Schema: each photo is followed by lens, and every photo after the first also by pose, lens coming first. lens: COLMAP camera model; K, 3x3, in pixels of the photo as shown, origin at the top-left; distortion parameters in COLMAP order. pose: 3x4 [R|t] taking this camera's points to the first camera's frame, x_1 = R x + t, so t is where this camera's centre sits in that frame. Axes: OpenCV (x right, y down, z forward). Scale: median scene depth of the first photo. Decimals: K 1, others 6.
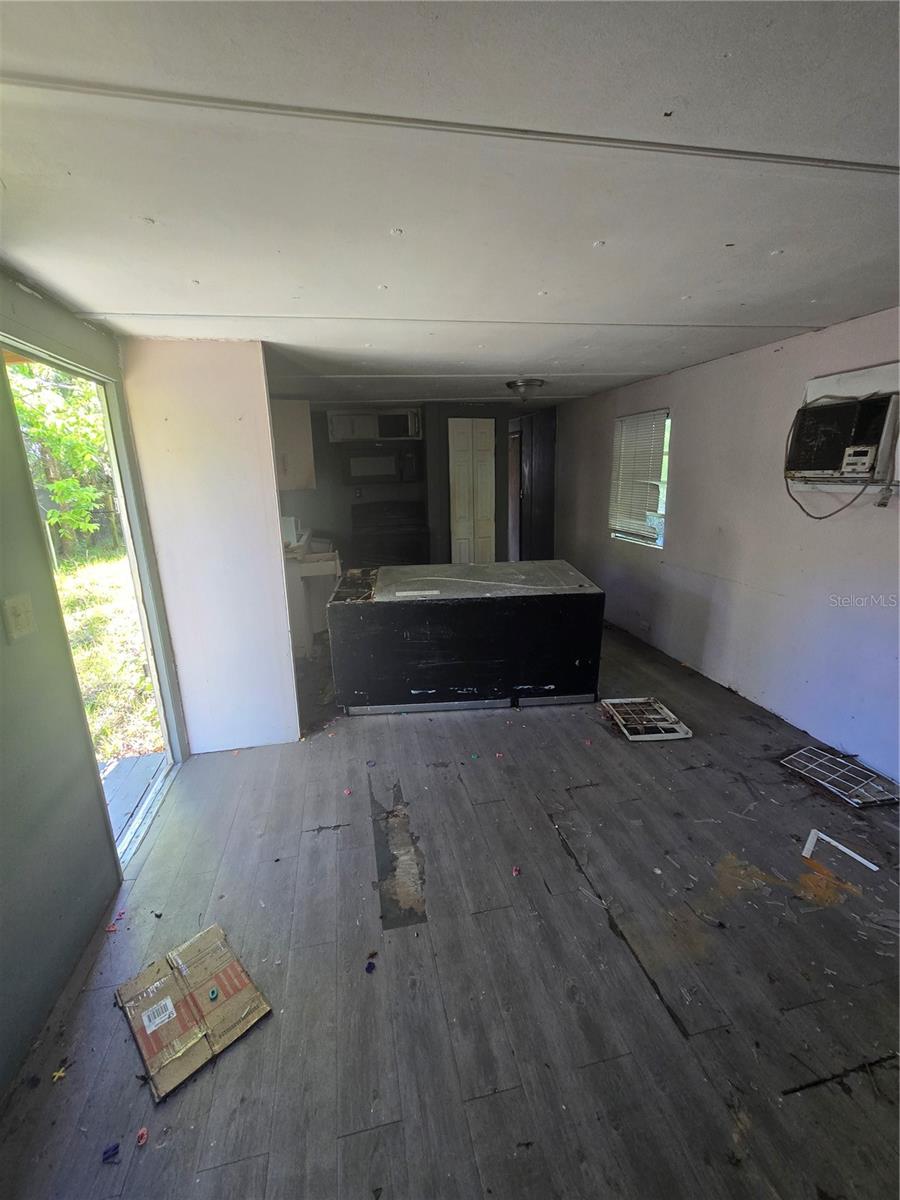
lens RADIAL K [[493.2, 0, 446.6], [0, 493.2, 599.4], [0, 0, 1]] dist [-0.001872, -0.000007]
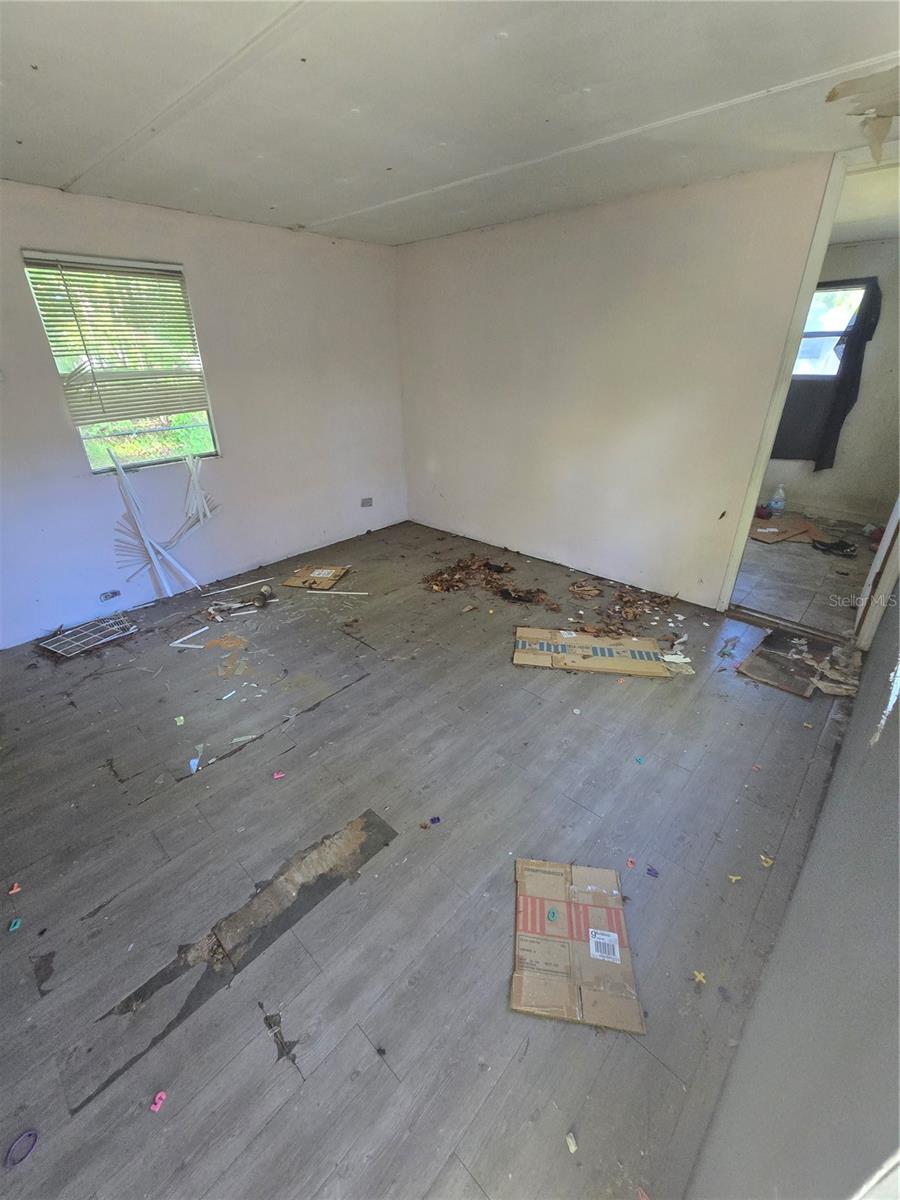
lens RADIAL K [[493.2, 0, 447.1], [0, 493.2, 601.8], [0, 0, 1]] dist [-0.001872, -0.000007]
pose [[-0.576515, -0.335125, 0.745199, -0.694470], [0.244196, 0.799669, 0.548541, -0.181419], [-0.779743, 0.498217, -0.379185, 0.989505]]
